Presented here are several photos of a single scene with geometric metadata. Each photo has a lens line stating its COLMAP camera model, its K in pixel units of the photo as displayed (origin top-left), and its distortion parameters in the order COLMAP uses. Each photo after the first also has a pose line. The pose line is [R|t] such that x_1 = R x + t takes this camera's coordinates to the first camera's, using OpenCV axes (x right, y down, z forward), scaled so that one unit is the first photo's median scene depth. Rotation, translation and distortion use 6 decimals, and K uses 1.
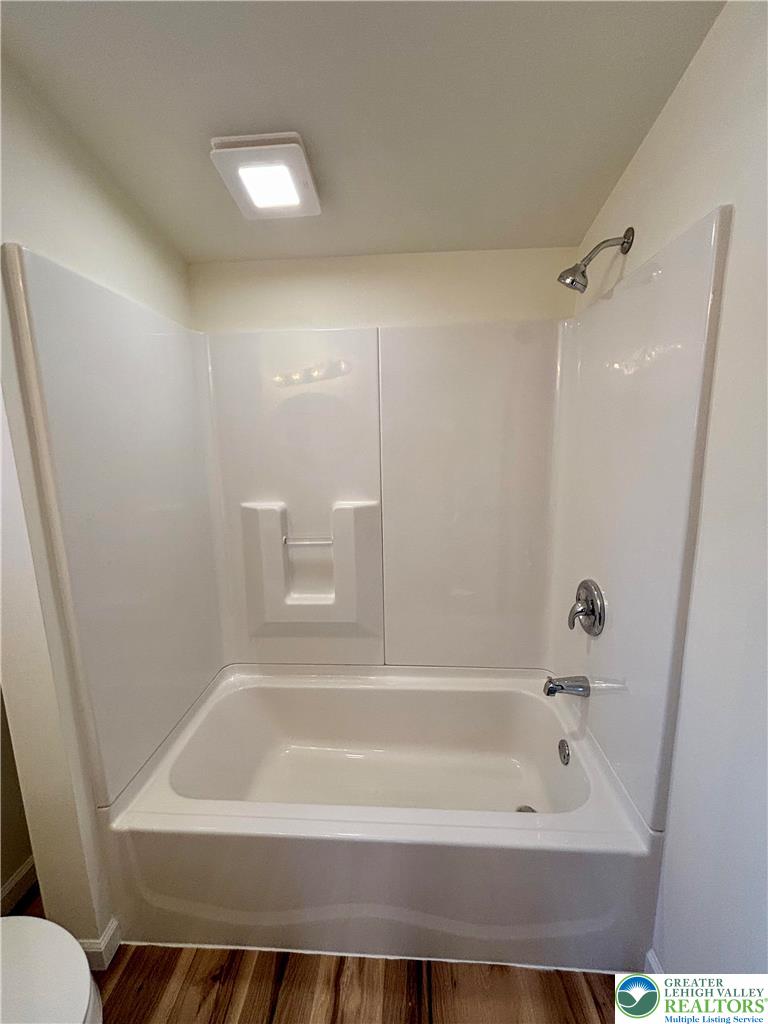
lens RADIAL K [[411.4, 0, 386.5], [0, 411.4, 511.3], [0, 0, 1]] dist [-0.001388, -0.000418]
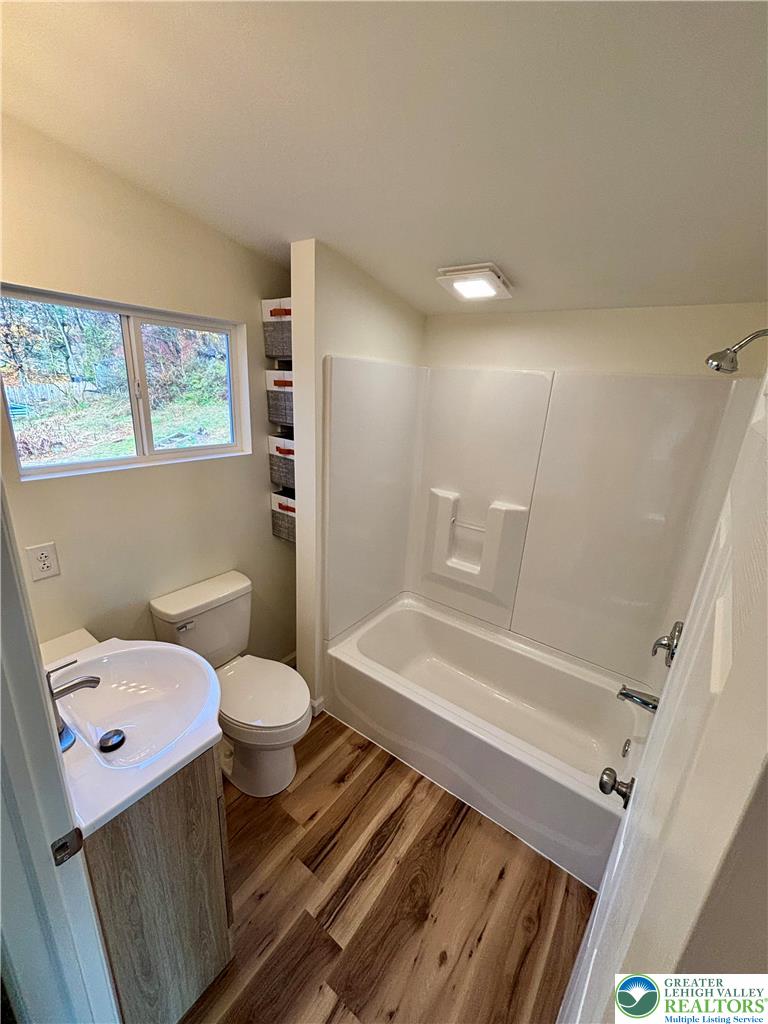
lens RADIAL K [[411.4, 0, 384.2], [0, 411.4, 512.8], [0, 0, 1]] dist [-0.001388, -0.000418]
pose [[0.838630, 0.224751, -0.496172, 0.251060], [-0.160345, 0.972406, 0.169456, -0.160558], [0.520566, -0.062552, 0.851527, -0.321968]]
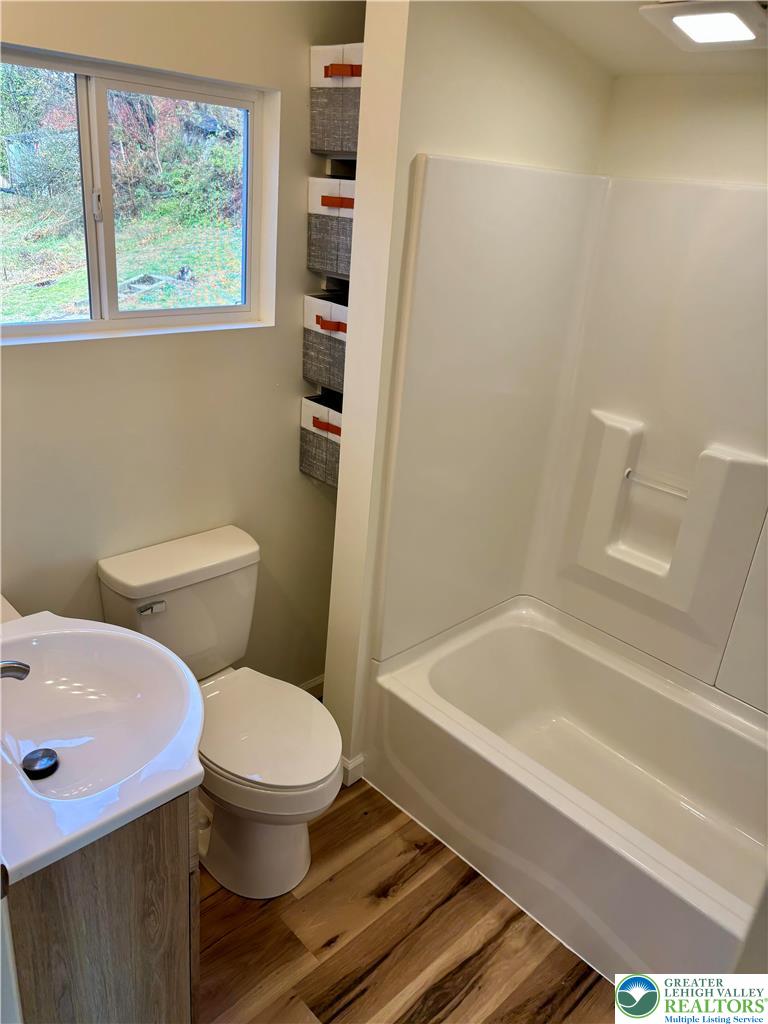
lens RADIAL K [[769.3, 0, 373.7], [0, 769.3, 511.2], [0, 0, 1]] dist [0.031253, -0.016133]
pose [[0.724165, 0.341671, -0.599037, 0.291732], [-0.207020, 0.936281, 0.283761, -0.173692], [0.657820, -0.081477, 0.748755, -0.372928]]
